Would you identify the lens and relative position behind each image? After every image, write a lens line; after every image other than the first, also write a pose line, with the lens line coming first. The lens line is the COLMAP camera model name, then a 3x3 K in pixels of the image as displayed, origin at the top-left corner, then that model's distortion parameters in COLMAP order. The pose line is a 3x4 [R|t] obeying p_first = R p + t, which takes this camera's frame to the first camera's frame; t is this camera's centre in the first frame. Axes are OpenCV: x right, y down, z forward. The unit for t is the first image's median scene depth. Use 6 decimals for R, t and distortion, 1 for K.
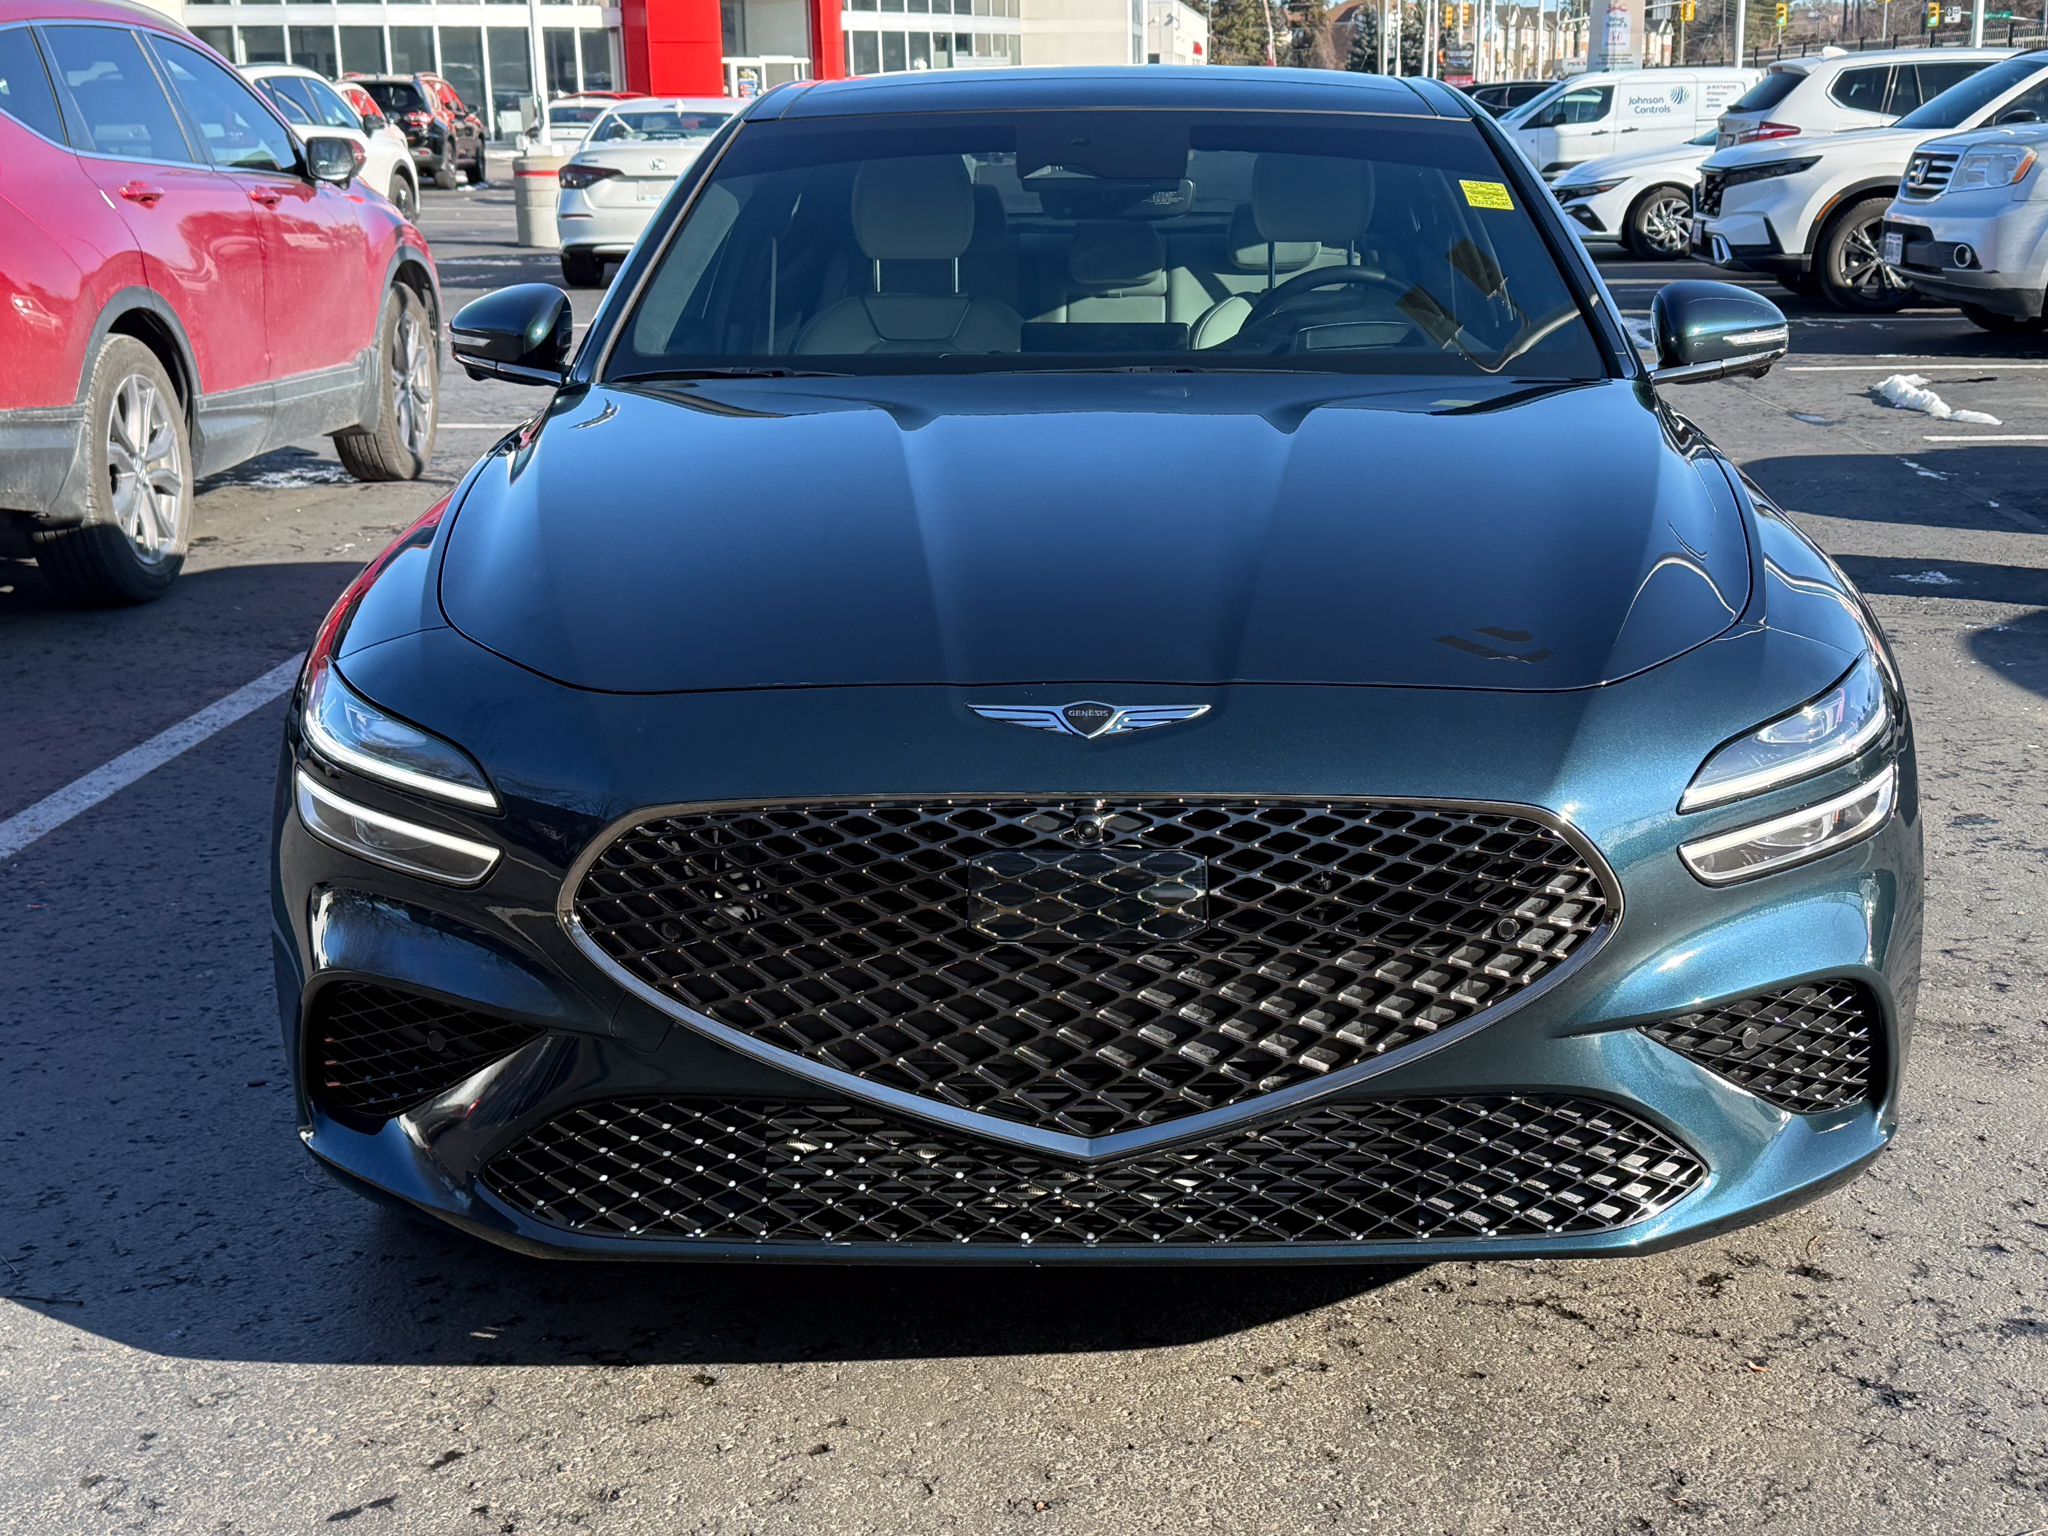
lens RADIAL K [[2712.2, 0, 1023.0], [0, 2712.2, 769.1], [0, 0, 1]] dist [0.033895, 0.000000]
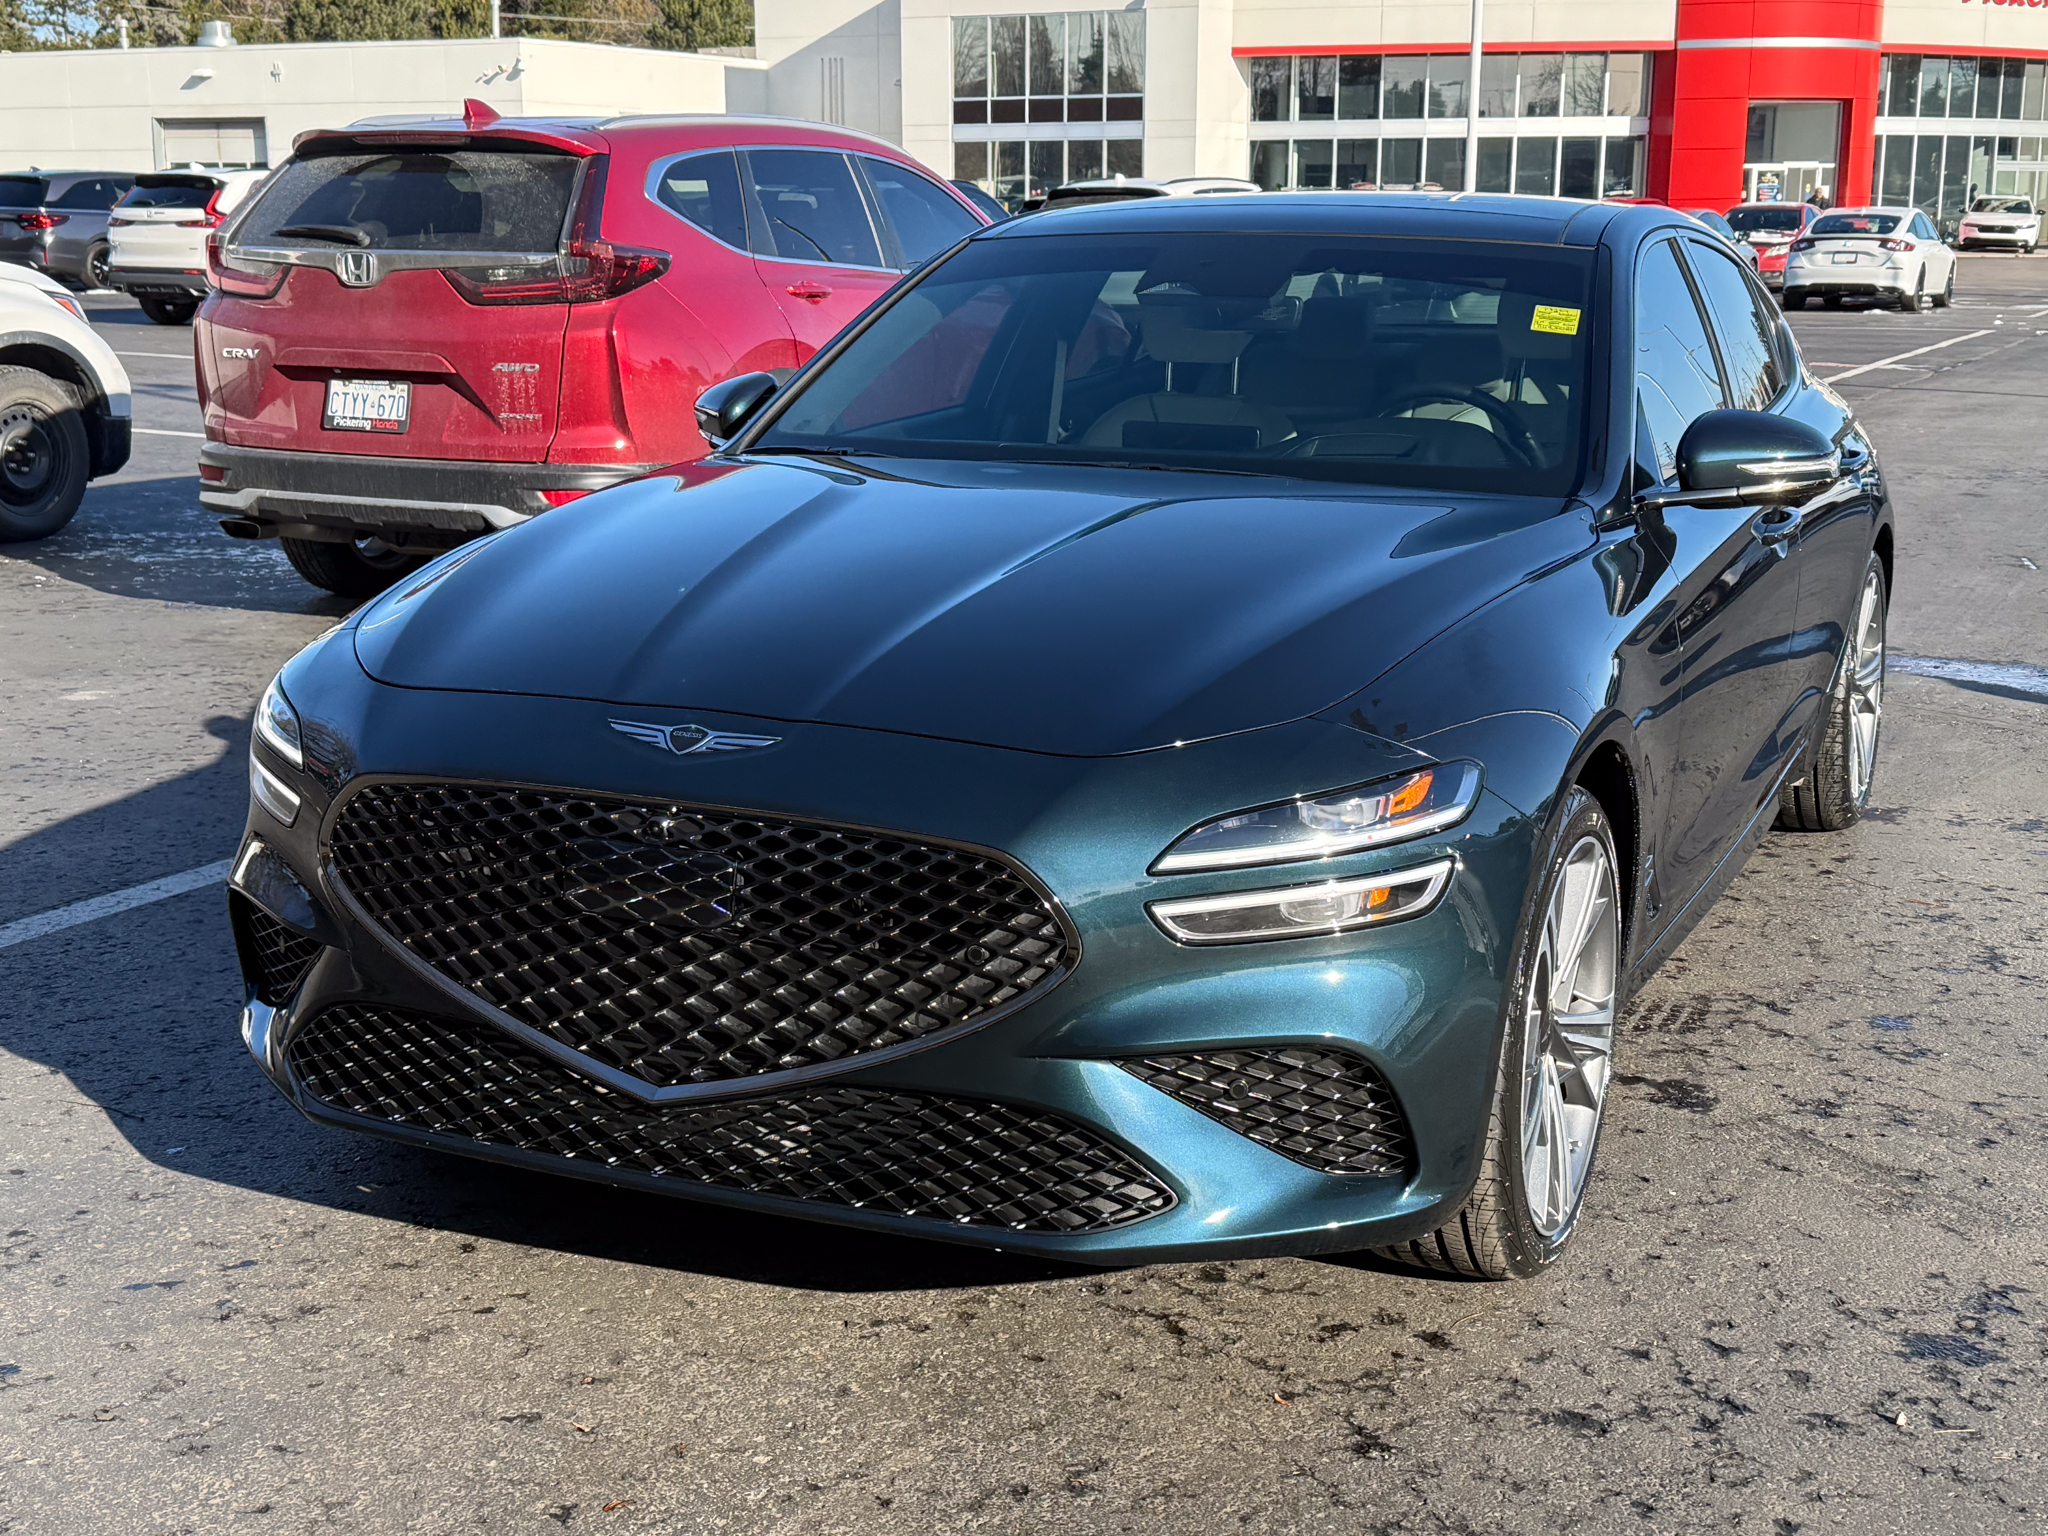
lens RADIAL K [[2622.1, 0, 1032.9], [0, 2622.1, 773.6], [0, 0, 1]] dist [0.041014, 0.000000]
pose [[0.911088, 0.096682, -0.400712, 0.622472], [-0.107940, 0.994142, -0.005558, -0.013127], [0.397828, 0.048317, 0.916187, -0.011727]]
